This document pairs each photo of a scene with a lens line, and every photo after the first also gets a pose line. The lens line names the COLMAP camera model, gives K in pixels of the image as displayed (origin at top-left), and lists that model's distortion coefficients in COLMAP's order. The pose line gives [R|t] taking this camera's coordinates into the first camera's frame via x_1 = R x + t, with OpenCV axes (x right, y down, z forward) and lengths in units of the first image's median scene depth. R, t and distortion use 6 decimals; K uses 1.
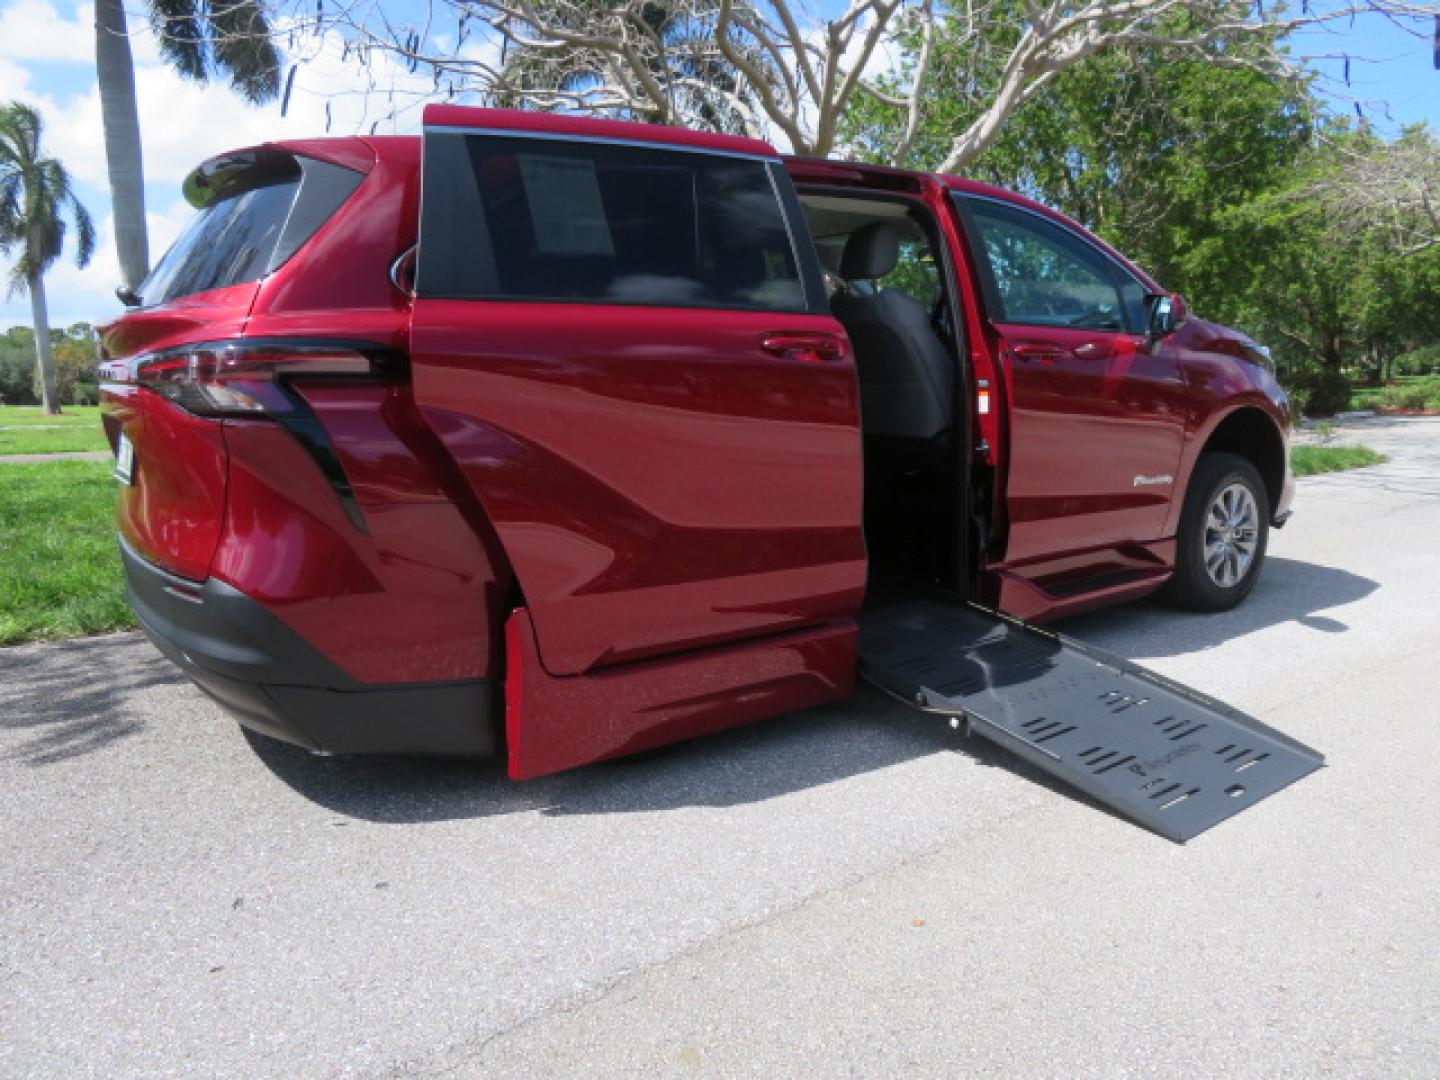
lens RADIAL K [[1022.9, 0, 720.0], [0, 1022.9, 540.0], [0, 0, 1]] dist [-0.012323, -0.006964]
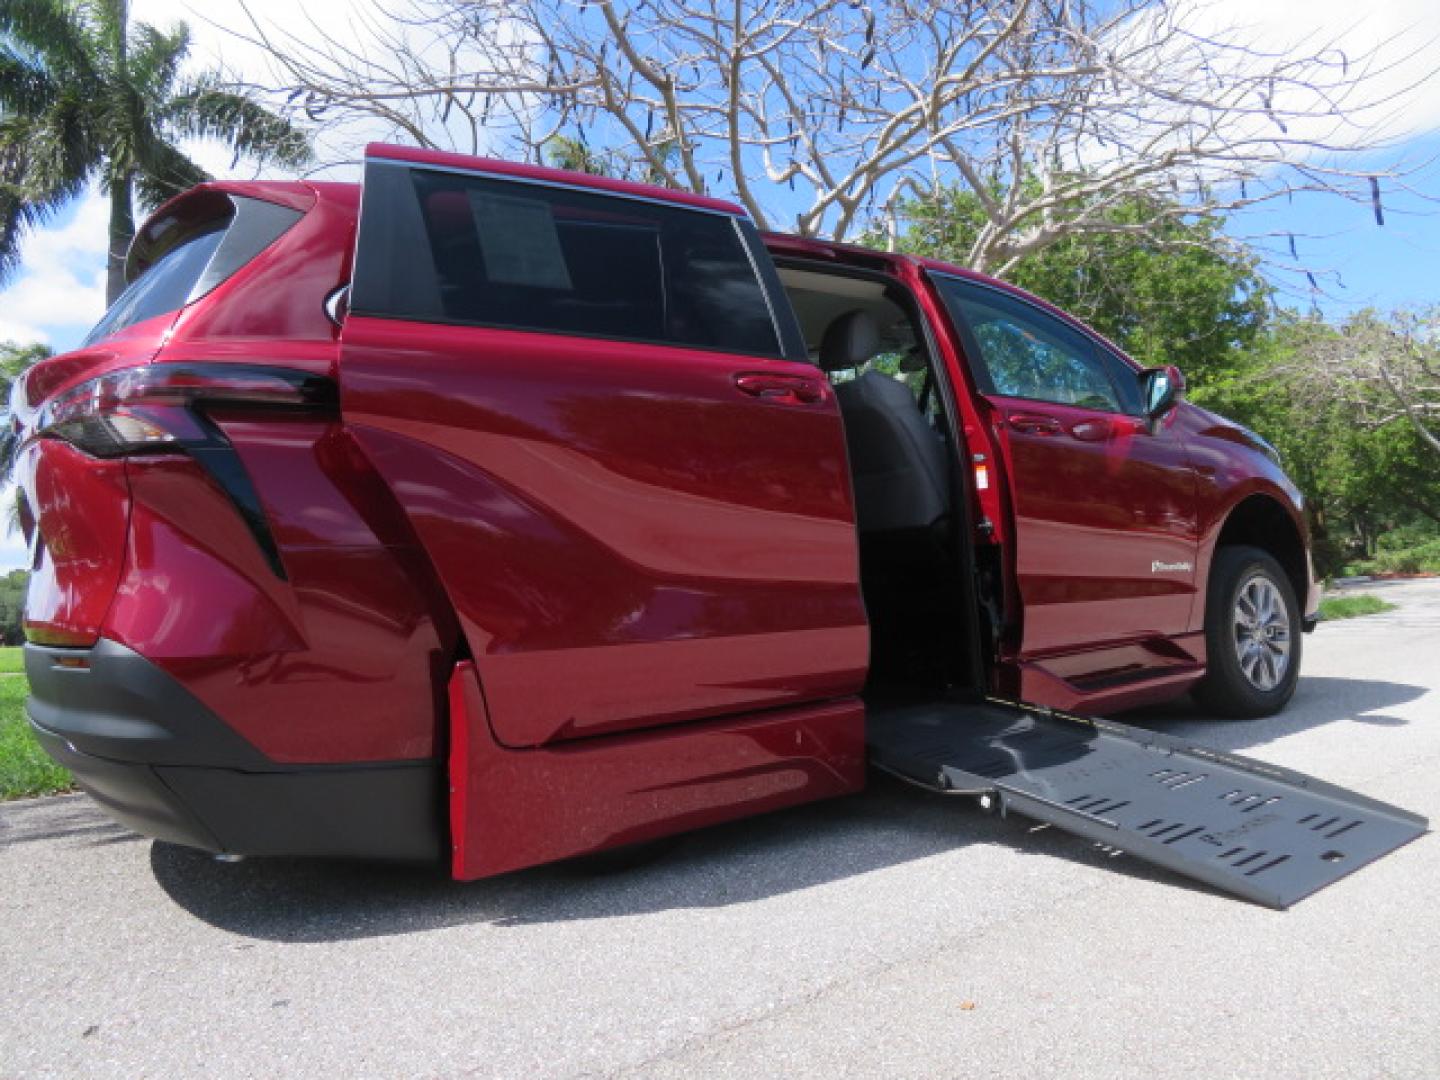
lens RADIAL K [[1027.7, 0, 720.2], [0, 1027.7, 534.2], [0, 0, 1]] dist [-0.009020, -0.001249]
pose [[0.998948, -0.045114, 0.008204, 0.011757], [0.045837, 0.977698, -0.204952, 0.120393], [0.001225, 0.205113, 0.978738, 0.114863]]
